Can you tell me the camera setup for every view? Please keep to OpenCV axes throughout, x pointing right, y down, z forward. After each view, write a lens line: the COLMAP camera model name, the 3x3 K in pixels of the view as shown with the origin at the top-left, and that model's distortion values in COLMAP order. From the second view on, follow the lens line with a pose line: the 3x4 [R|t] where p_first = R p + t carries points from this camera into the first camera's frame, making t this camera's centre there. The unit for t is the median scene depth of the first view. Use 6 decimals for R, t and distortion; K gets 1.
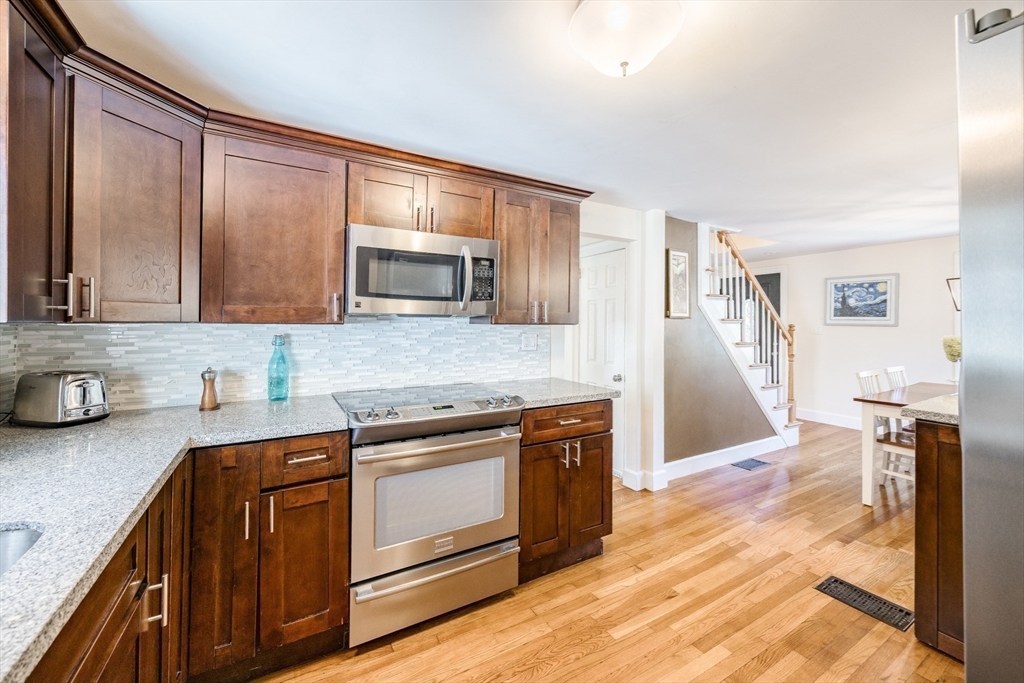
lens RADIAL K [[403.0, 0, 511.4], [0, 403.0, 315.0], [0, 0, 1]] dist [-0.000680, 0.000000]
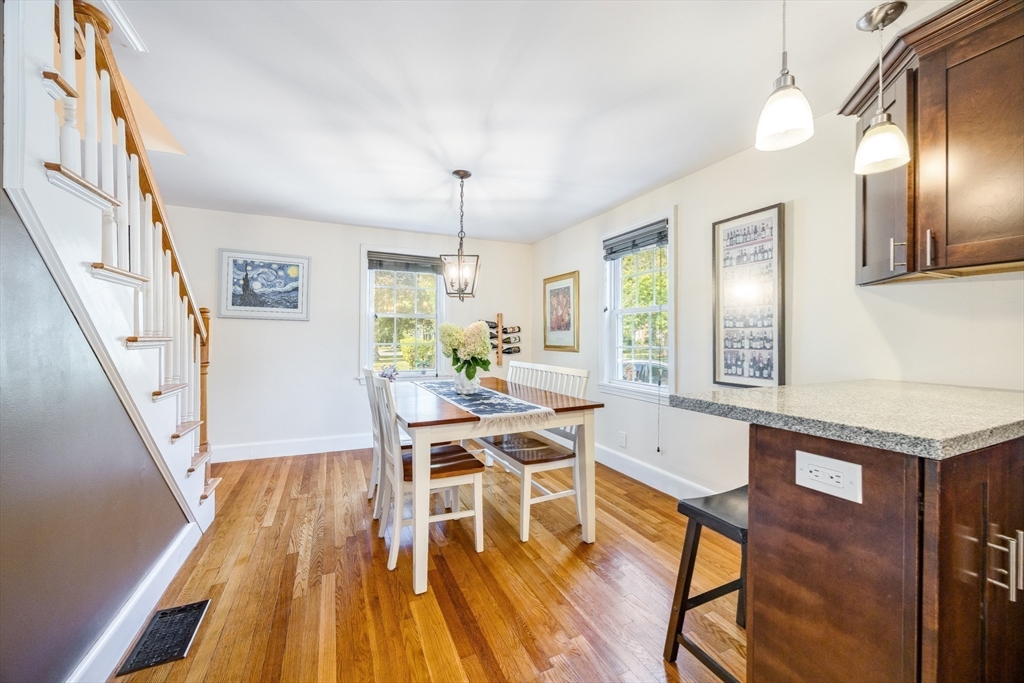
lens RADIAL K [[387.6, 0, 510.4], [0, 387.6, 338.4], [0, 0, 1]] dist [0.000191, 0.000060]
pose [[0.085655, -0.005116, 0.996312, 0.184389], [-0.024712, 0.999668, 0.007258, 0.046832], [-0.996018, -0.025243, 0.085500, 0.491131]]
